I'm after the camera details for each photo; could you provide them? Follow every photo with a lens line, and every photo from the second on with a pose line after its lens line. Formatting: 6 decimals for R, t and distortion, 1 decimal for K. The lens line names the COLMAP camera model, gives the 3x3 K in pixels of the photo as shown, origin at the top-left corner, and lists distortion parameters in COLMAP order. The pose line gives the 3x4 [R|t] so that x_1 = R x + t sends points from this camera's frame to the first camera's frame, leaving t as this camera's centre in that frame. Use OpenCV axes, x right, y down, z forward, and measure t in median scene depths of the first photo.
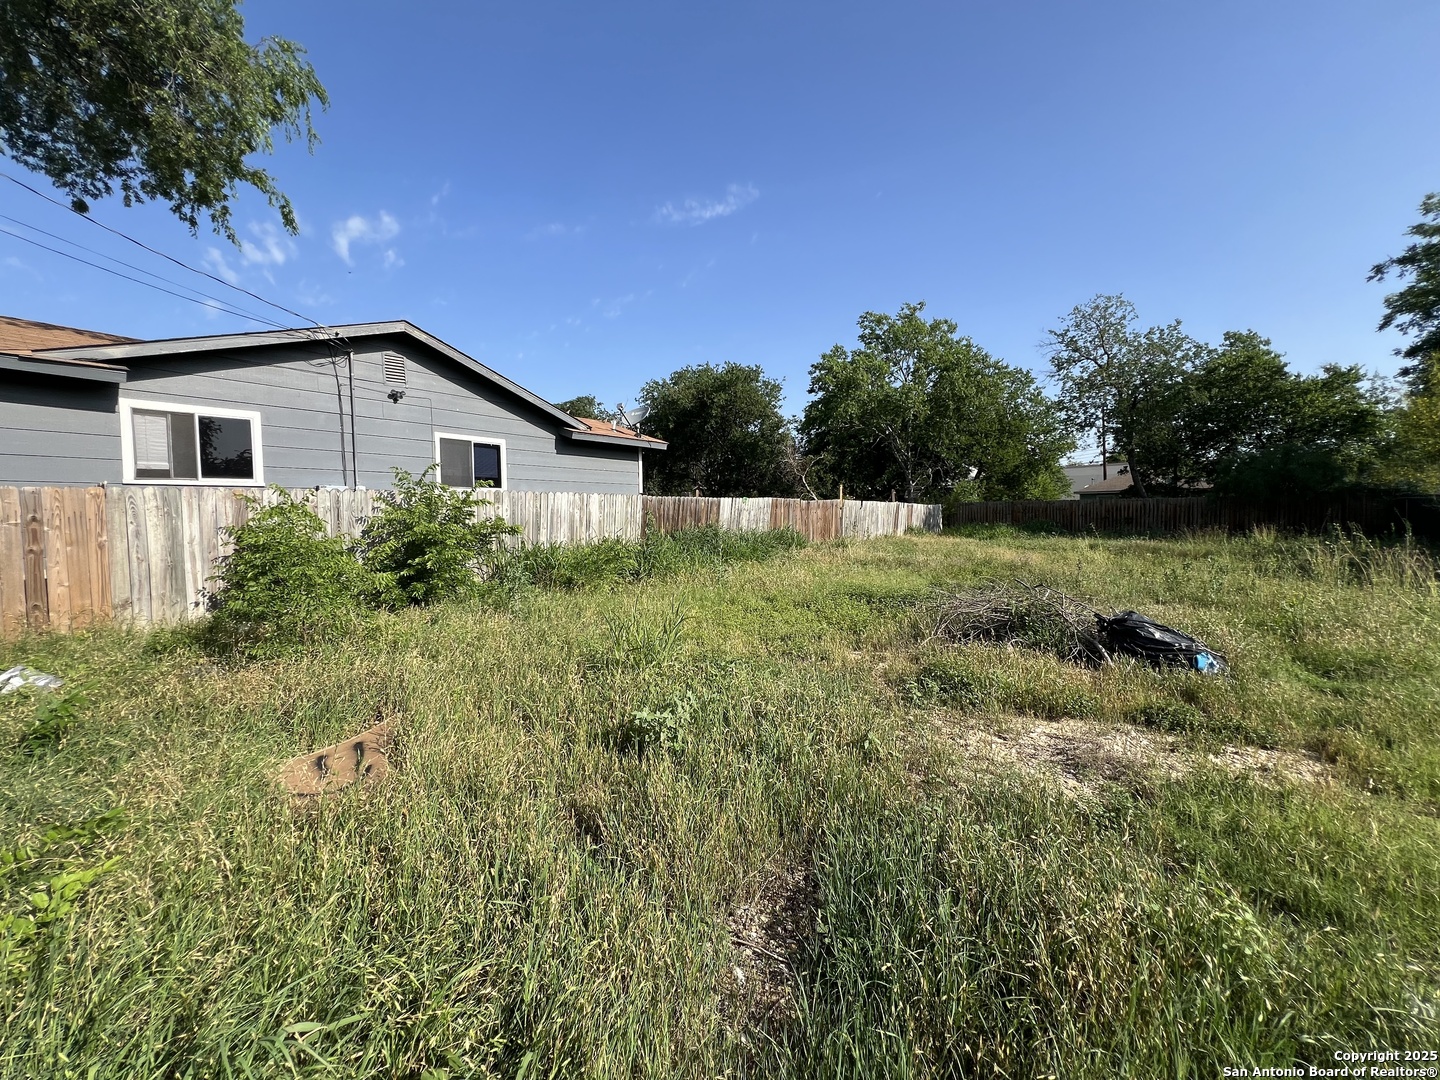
lens RADIAL K [[576.7, 0, 714.3], [0, 576.7, 541.4], [0, 0, 1]] dist [0.002326, -0.000087]
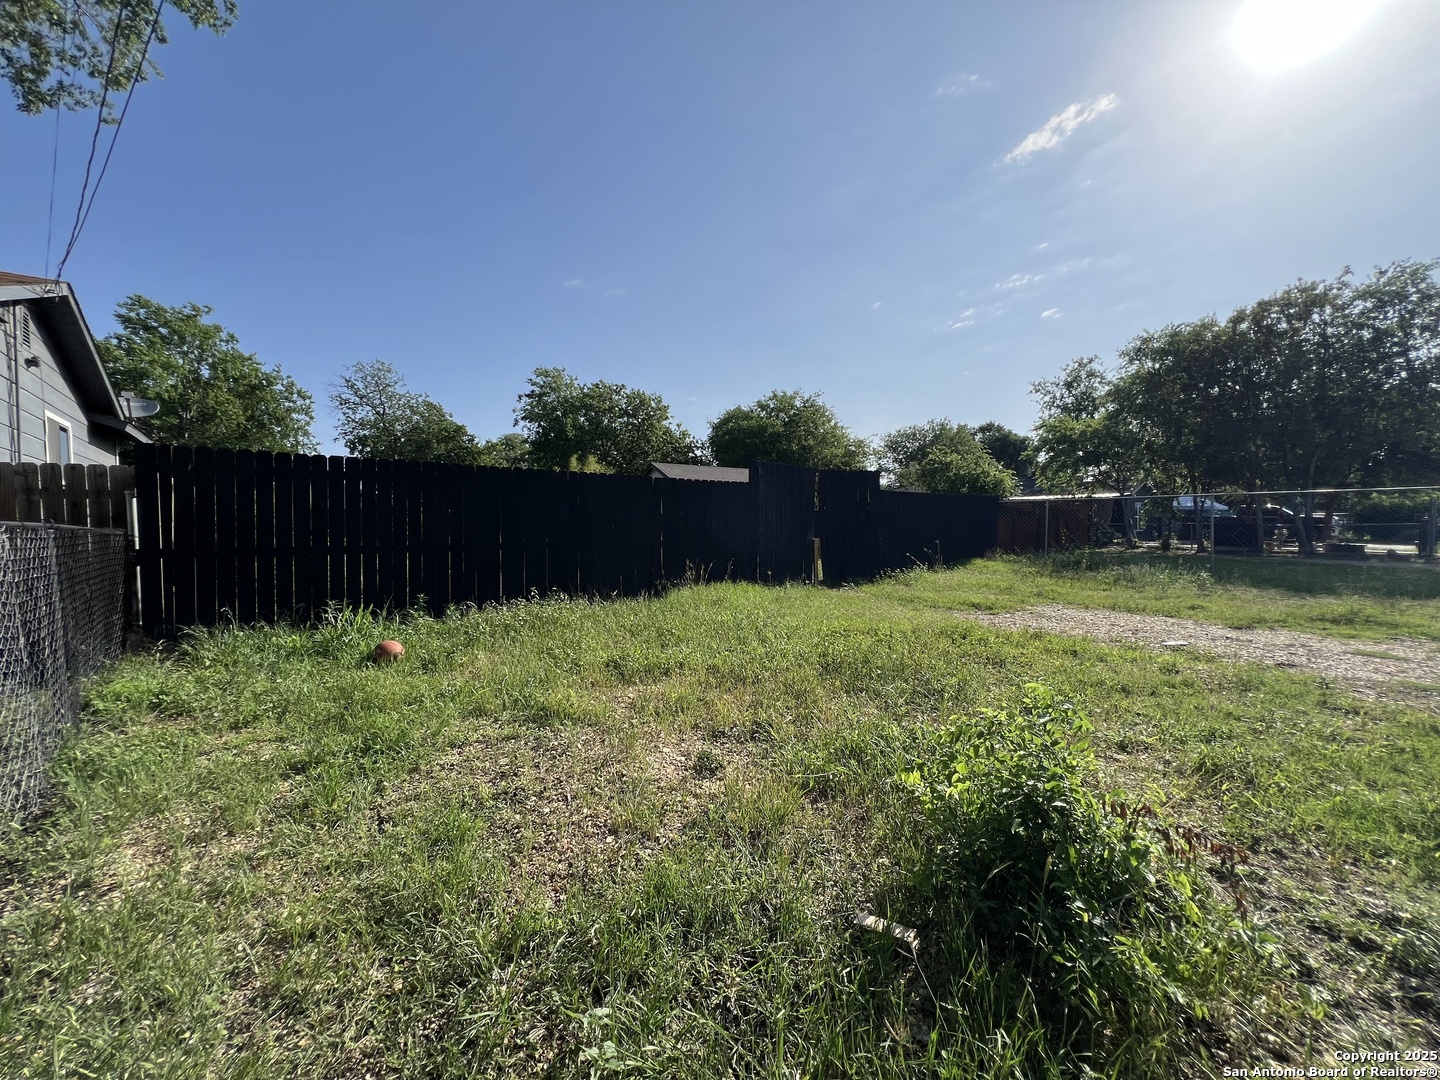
lens RADIAL K [[577.1, 0, 714.4], [0, 577.1, 537.6], [0, 0, 1]] dist [0.001619, 0.000408]
pose [[0.247571, -0.013338, 0.968778, -0.949921], [0.049973, 0.998750, 0.000980, 0.036843], [-0.967580, 0.048170, 0.247929, -0.111263]]
